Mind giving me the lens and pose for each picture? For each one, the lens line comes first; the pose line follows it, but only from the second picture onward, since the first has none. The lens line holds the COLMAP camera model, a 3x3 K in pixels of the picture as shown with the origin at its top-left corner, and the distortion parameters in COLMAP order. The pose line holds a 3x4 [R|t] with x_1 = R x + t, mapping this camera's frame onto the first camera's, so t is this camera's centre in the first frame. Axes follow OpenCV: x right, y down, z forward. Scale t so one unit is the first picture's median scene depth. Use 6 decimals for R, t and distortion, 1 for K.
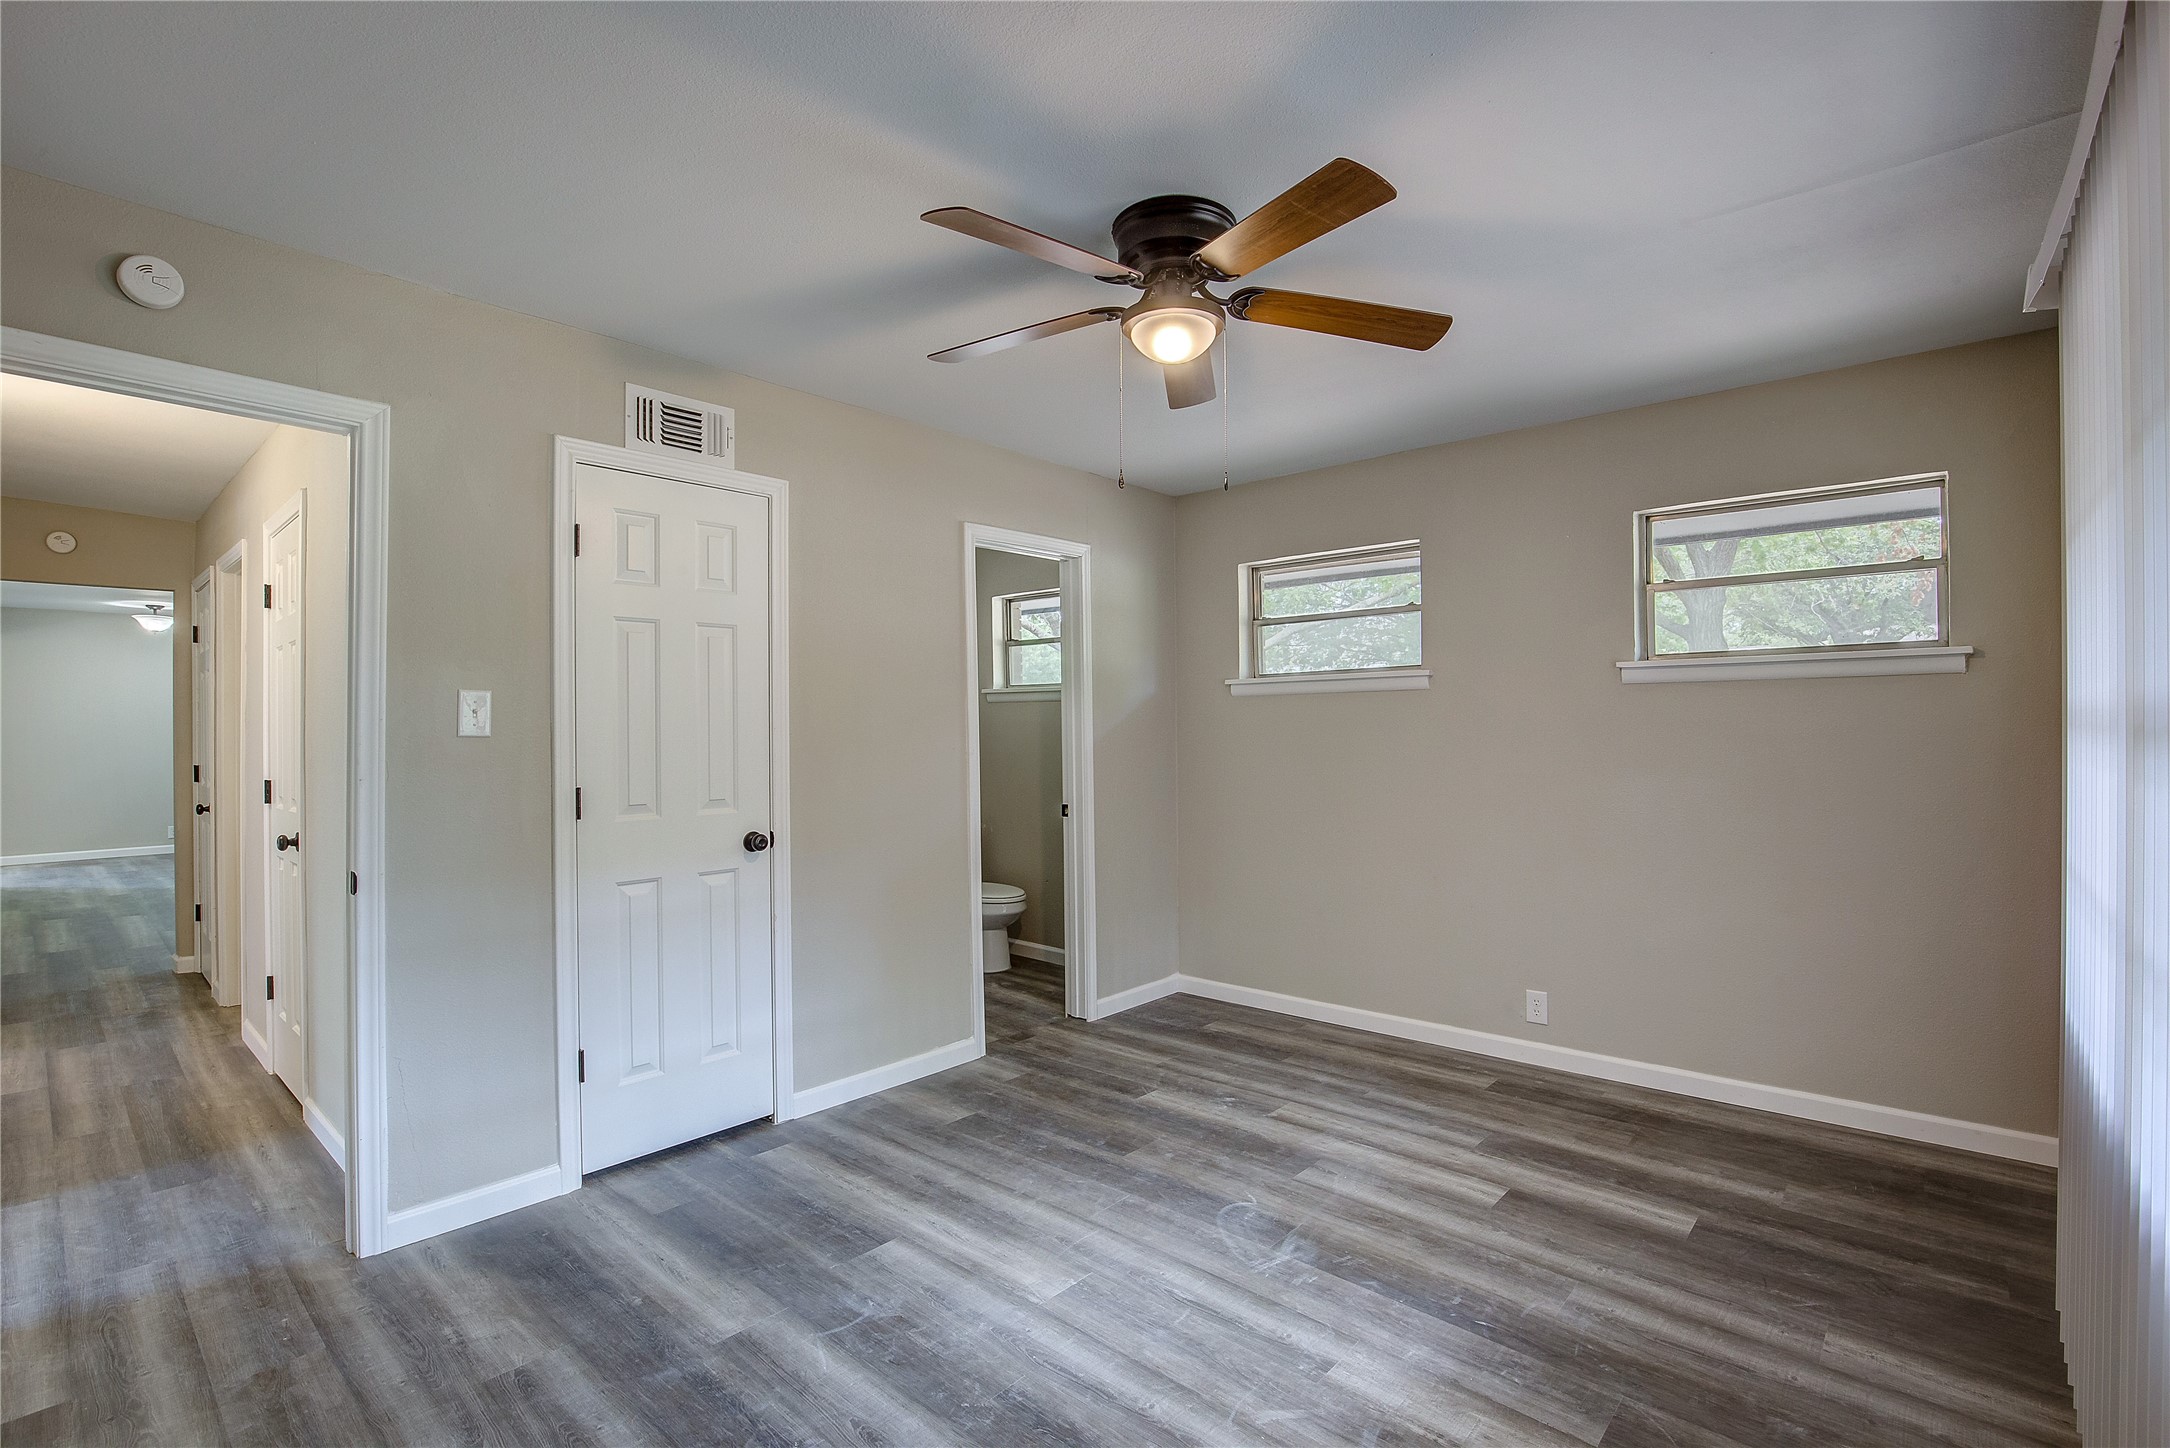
lens RADIAL K [[996.2, 0, 1093.3], [0, 996.2, 725.1], [0, 0, 1]] dist [-0.032851, 0.008713]
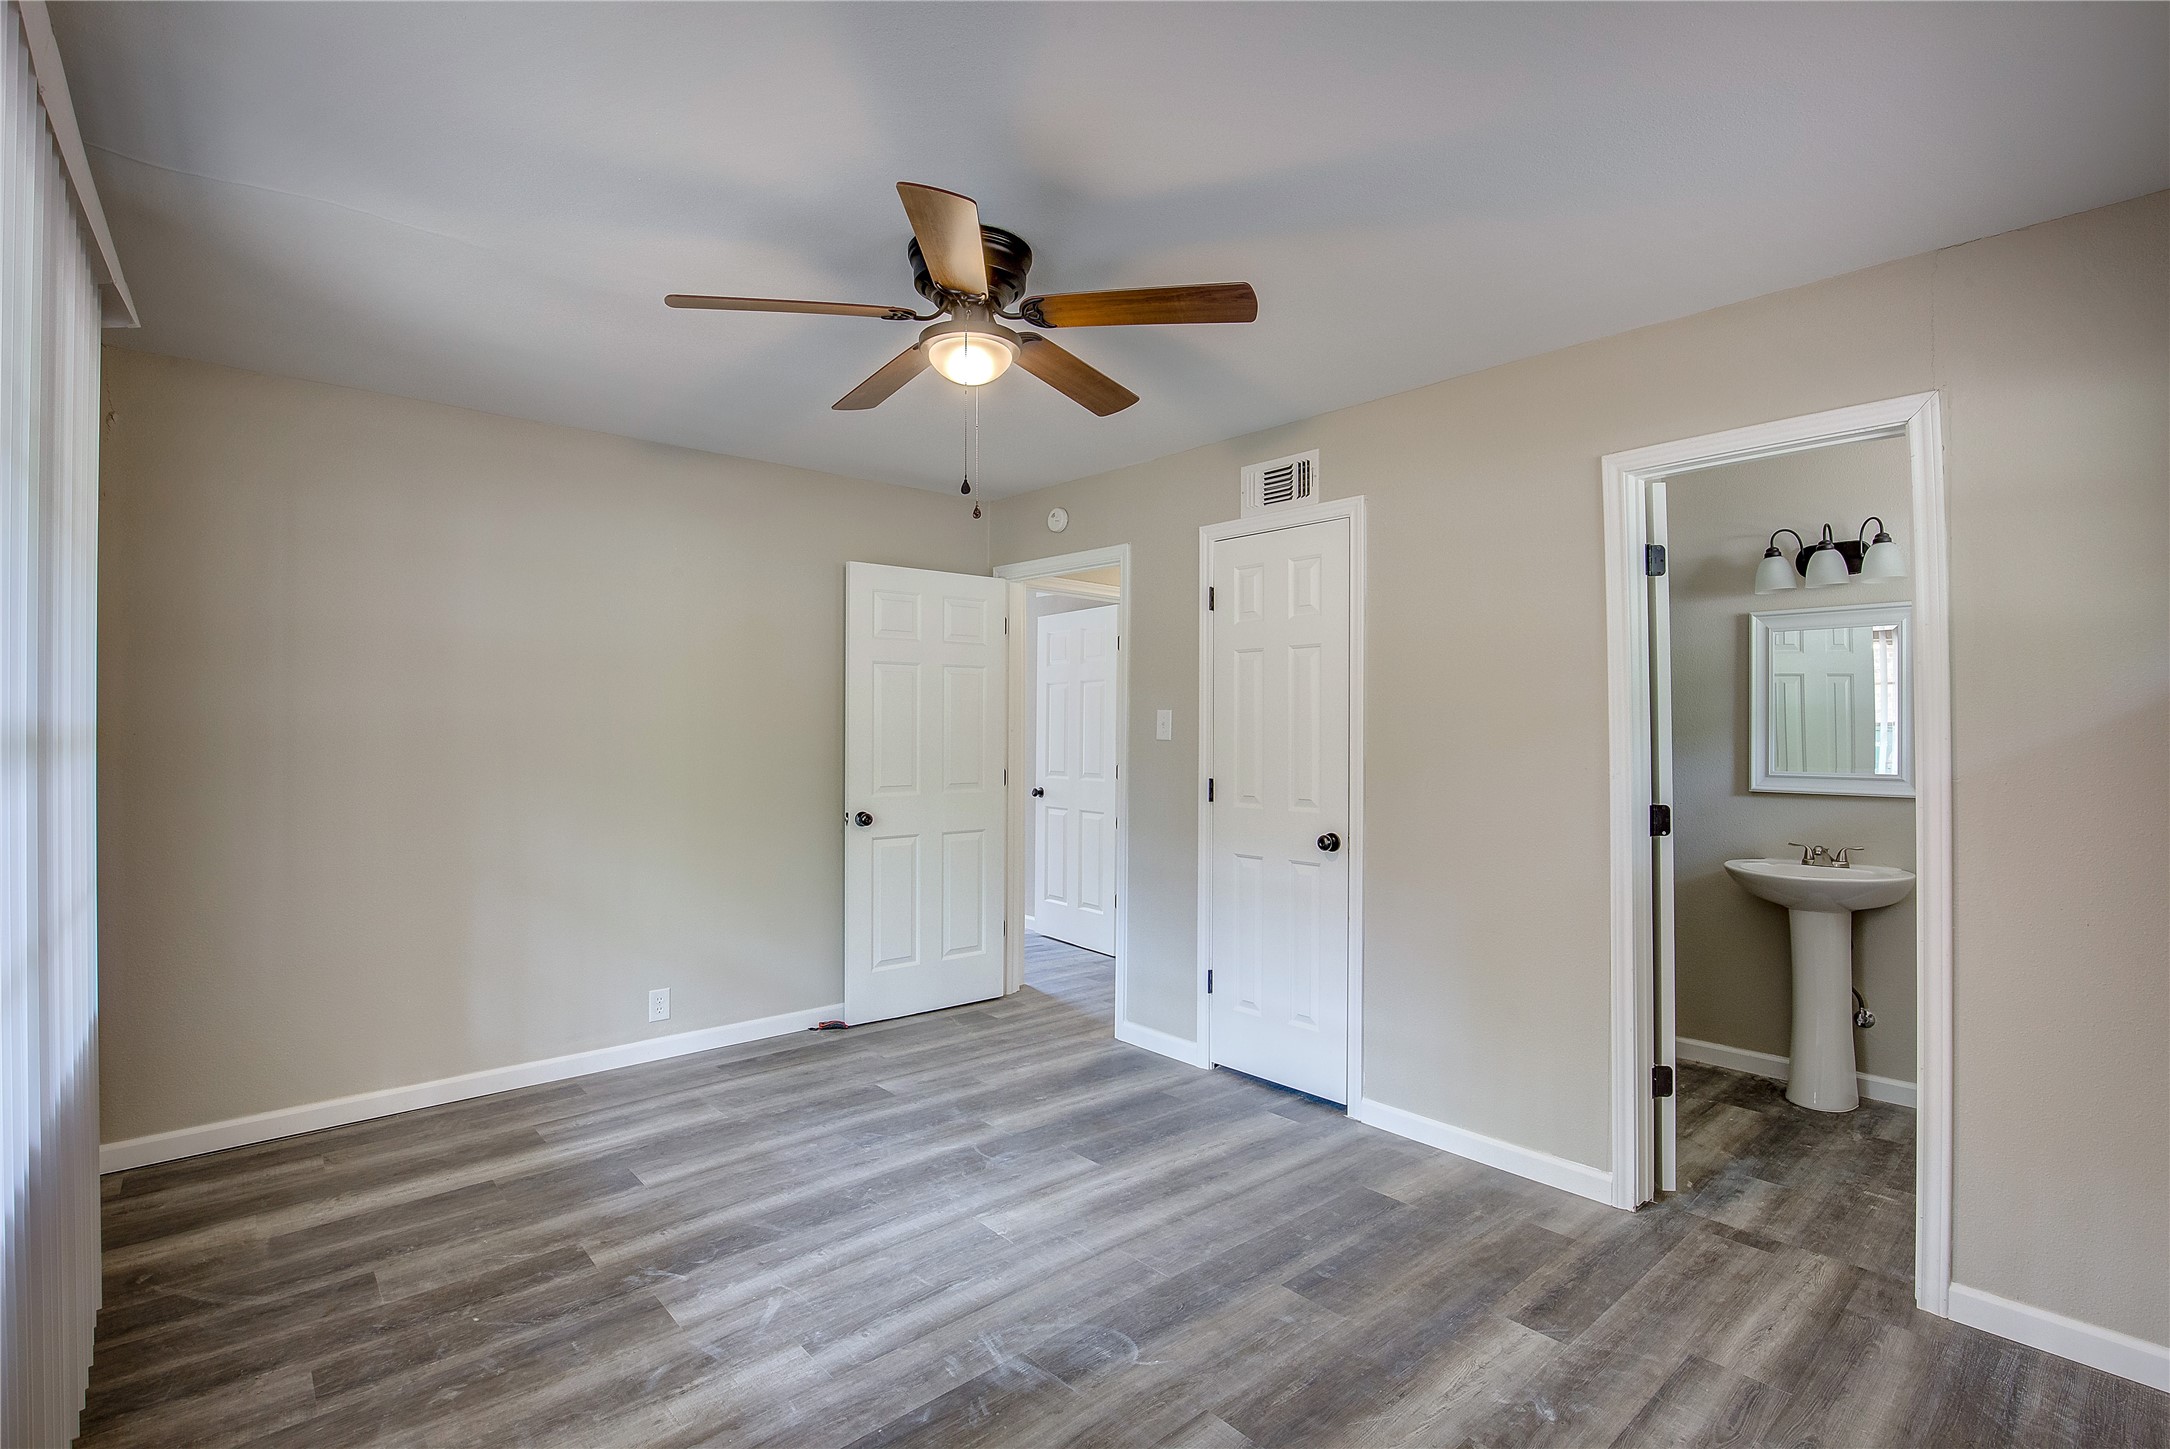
lens RADIAL K [[996.2, 0, 1093.3], [0, 996.2, 725.6], [0, 0, 1]] dist [-0.032851, 0.008713]
pose [[-0.114845, -0.001842, -0.993382, 0.887147], [-0.002209, 0.999996, -0.001598, -0.007544], [0.993381, 0.002011, -0.114849, 1.011040]]
